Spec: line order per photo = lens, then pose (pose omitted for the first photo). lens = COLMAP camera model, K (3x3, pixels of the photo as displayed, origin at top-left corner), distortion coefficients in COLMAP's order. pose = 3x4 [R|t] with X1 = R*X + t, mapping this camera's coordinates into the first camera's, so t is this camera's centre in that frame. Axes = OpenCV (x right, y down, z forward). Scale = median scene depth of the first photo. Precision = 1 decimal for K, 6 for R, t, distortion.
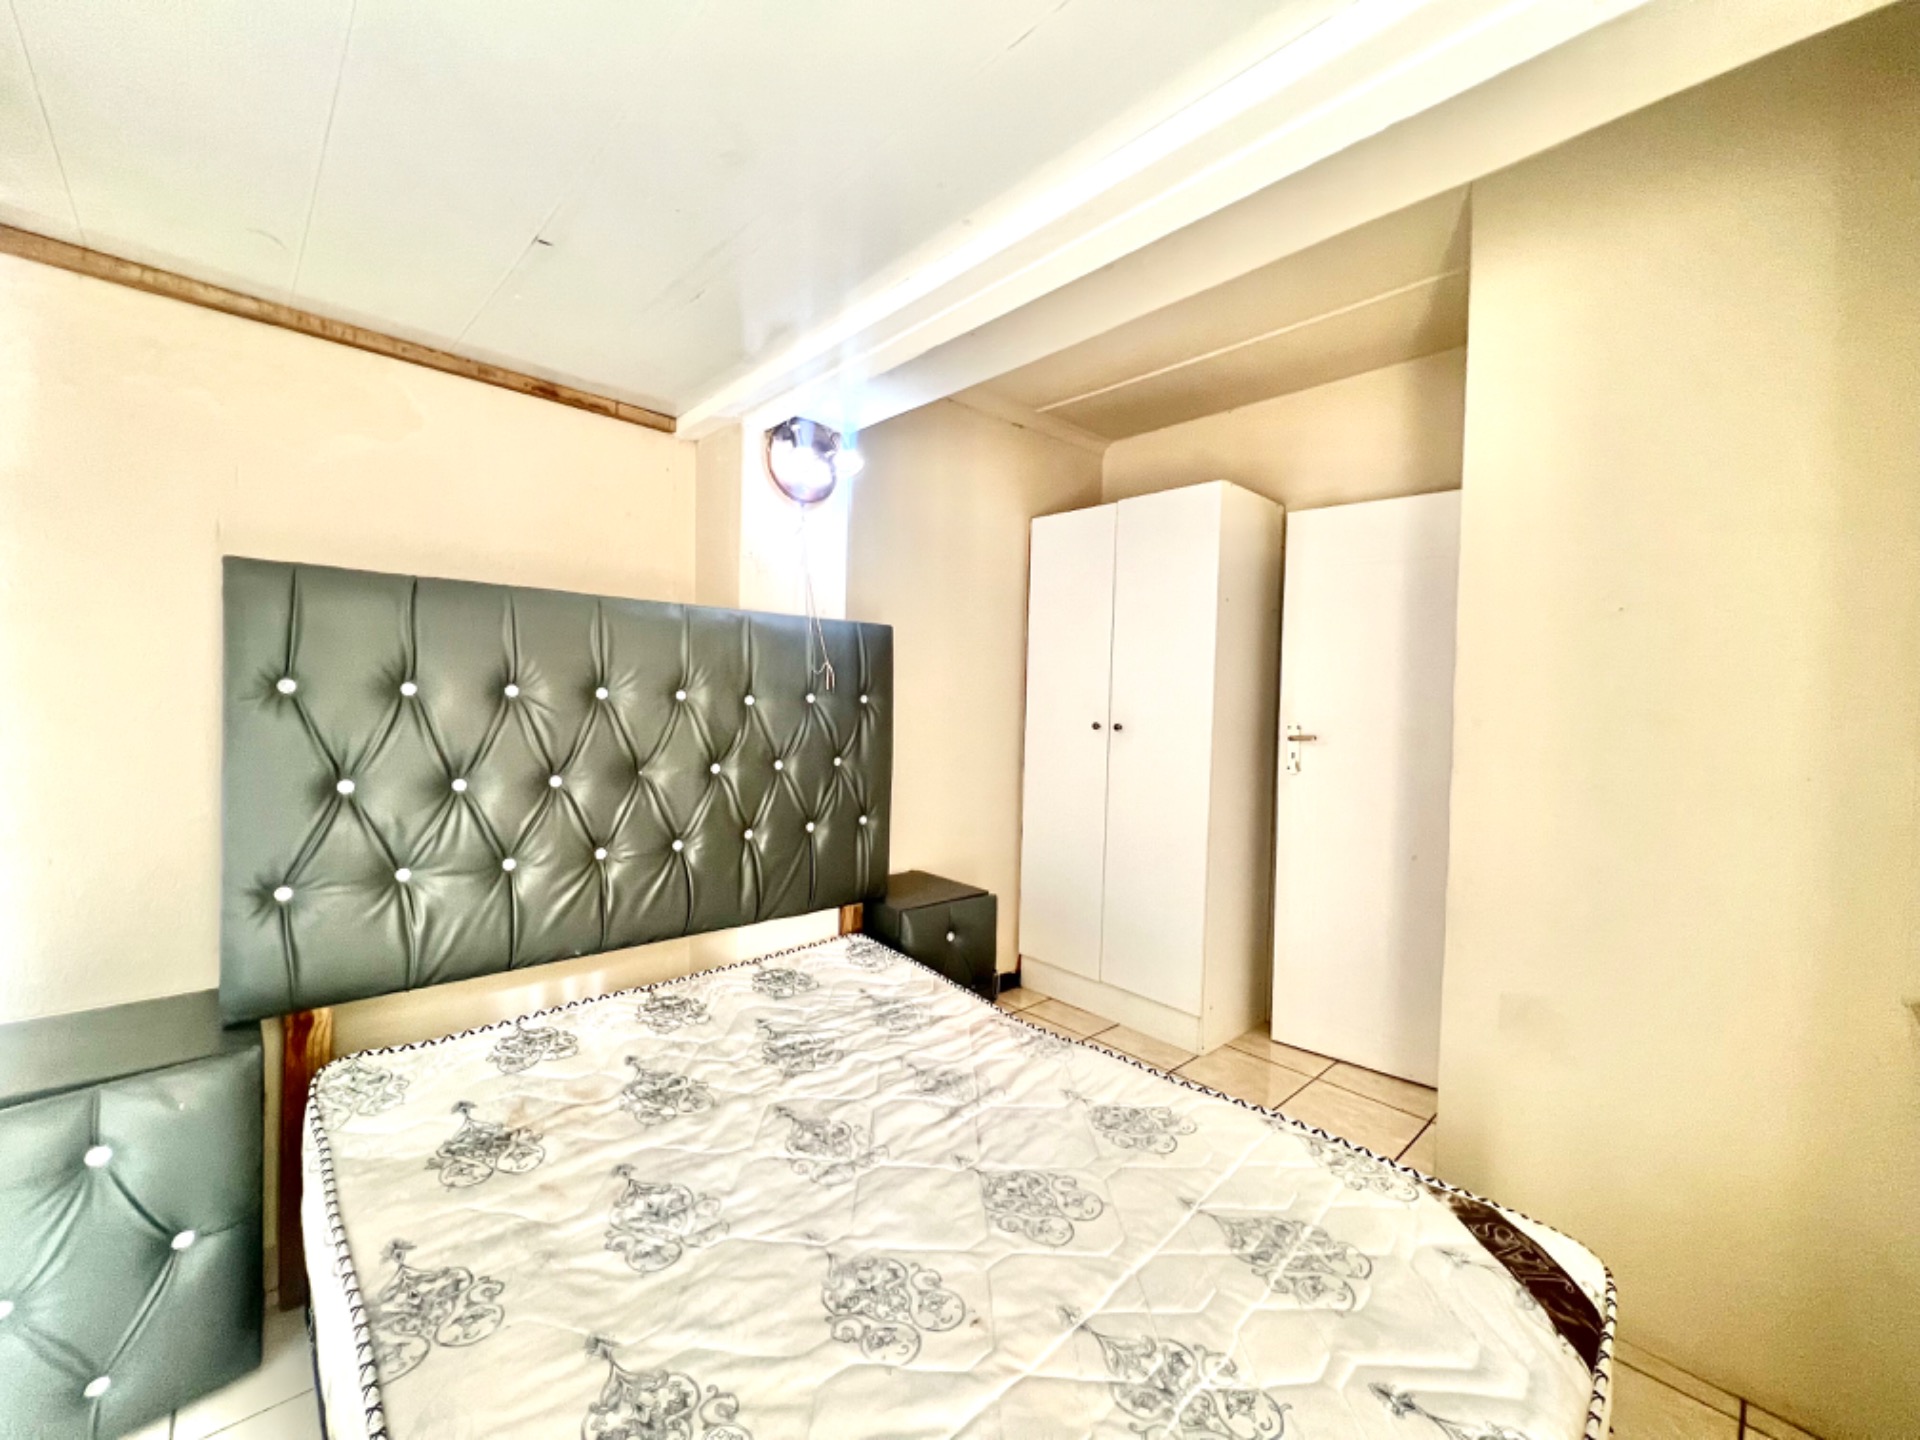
lens RADIAL K [[769.9, 0, 964.4], [0, 769.9, 719.5], [0, 0, 1]] dist [-0.001668, 0.000285]
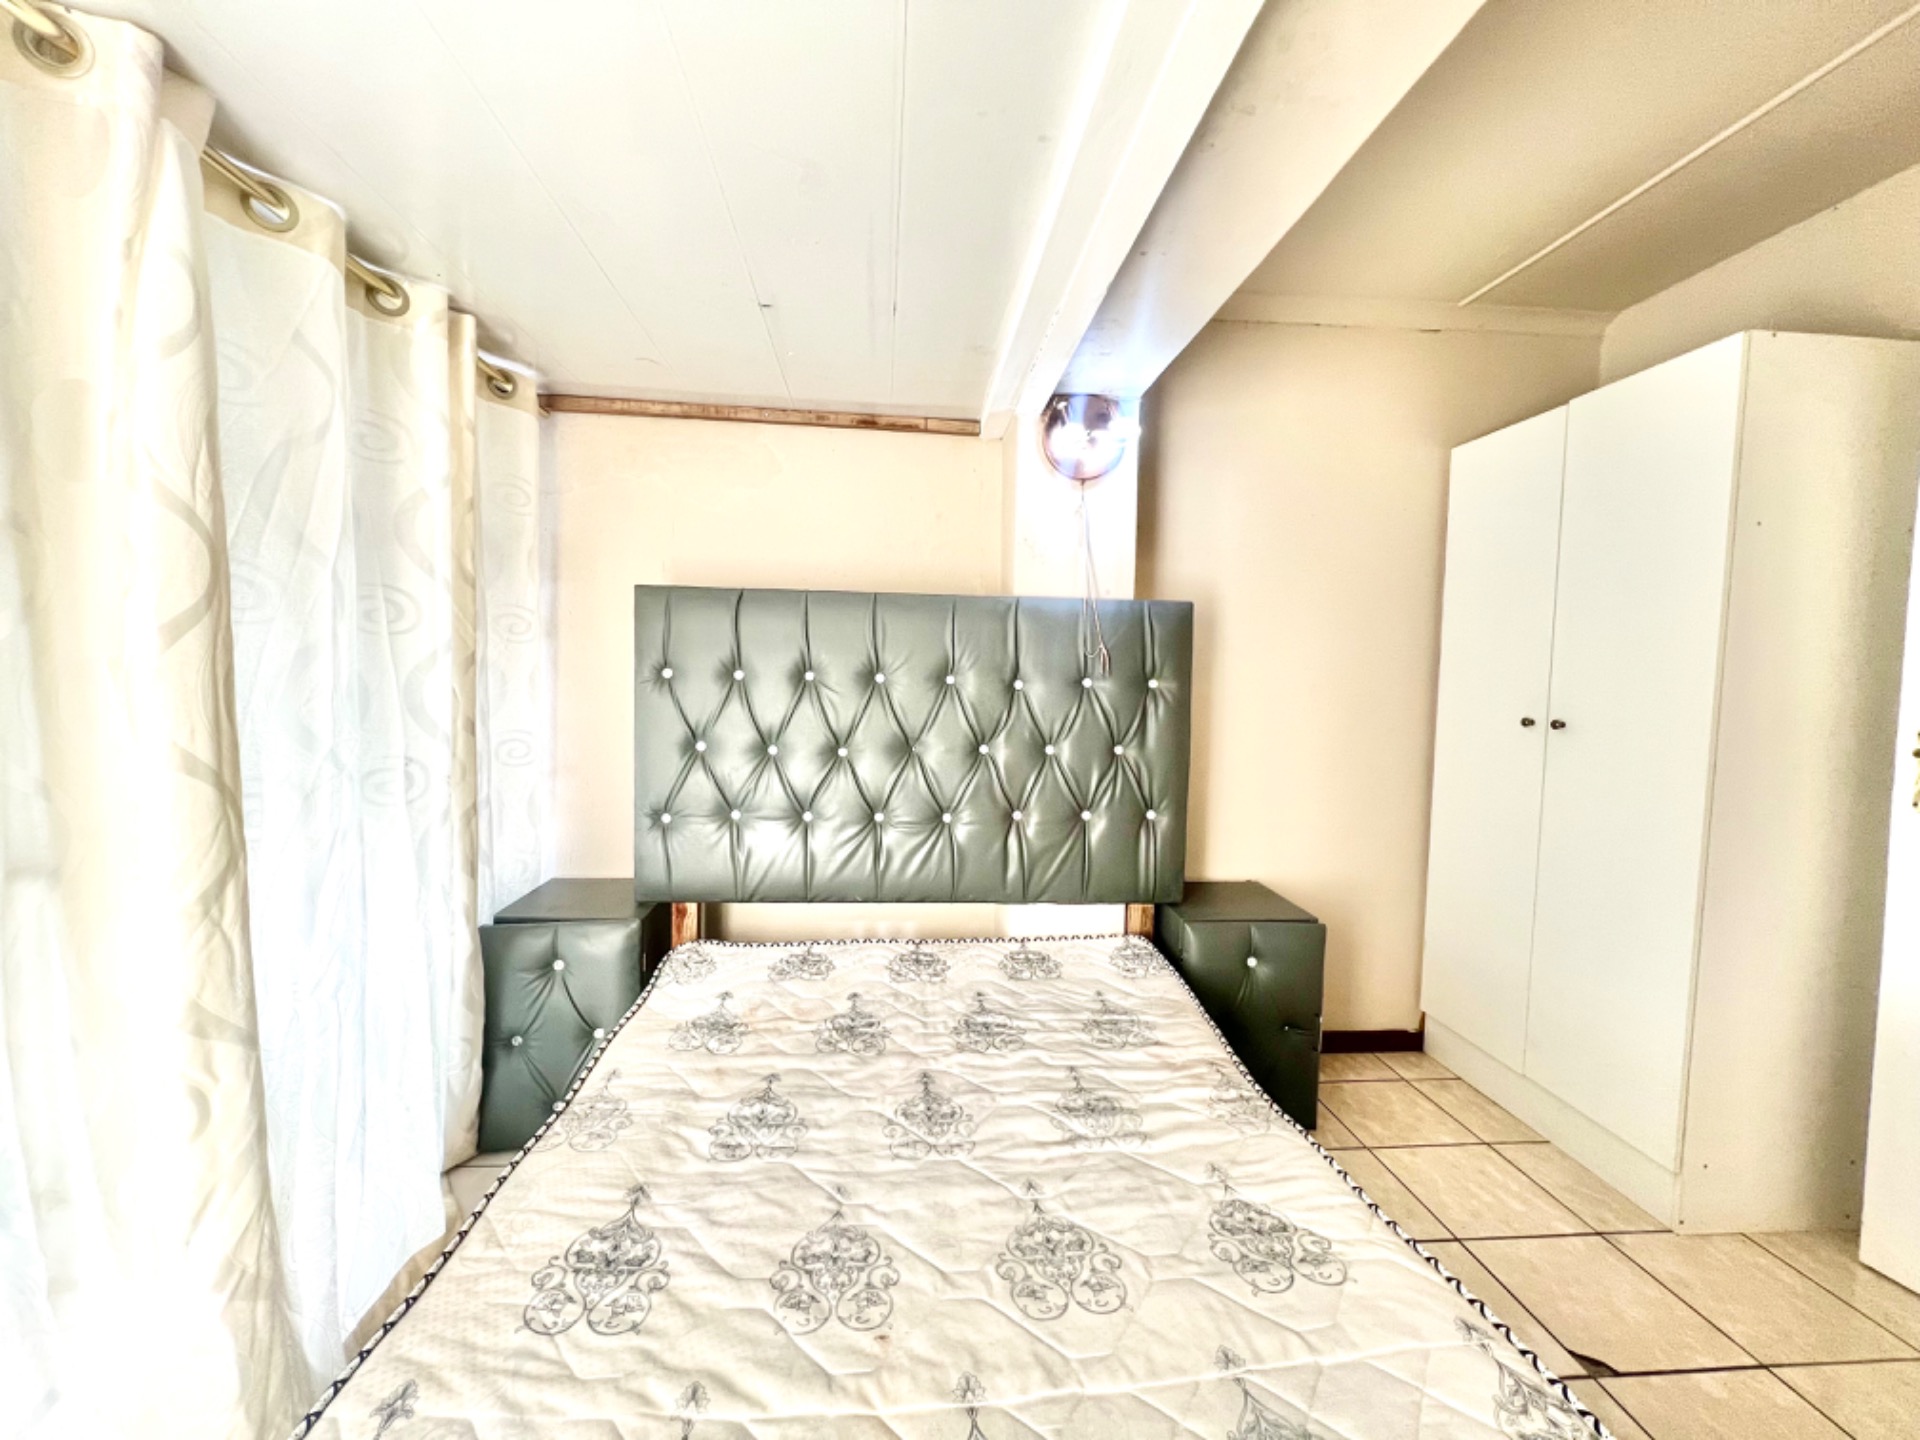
lens RADIAL K [[775.4, 0, 954.1], [0, 775.4, 719.2], [0, 0, 1]] dist [-0.004164, 0.001847]
pose [[0.780033, 0.027212, -0.625146, 0.382859], [-0.018896, 0.999623, 0.019934, 0.002889], [0.625453, -0.003737, 0.780253, 0.185696]]
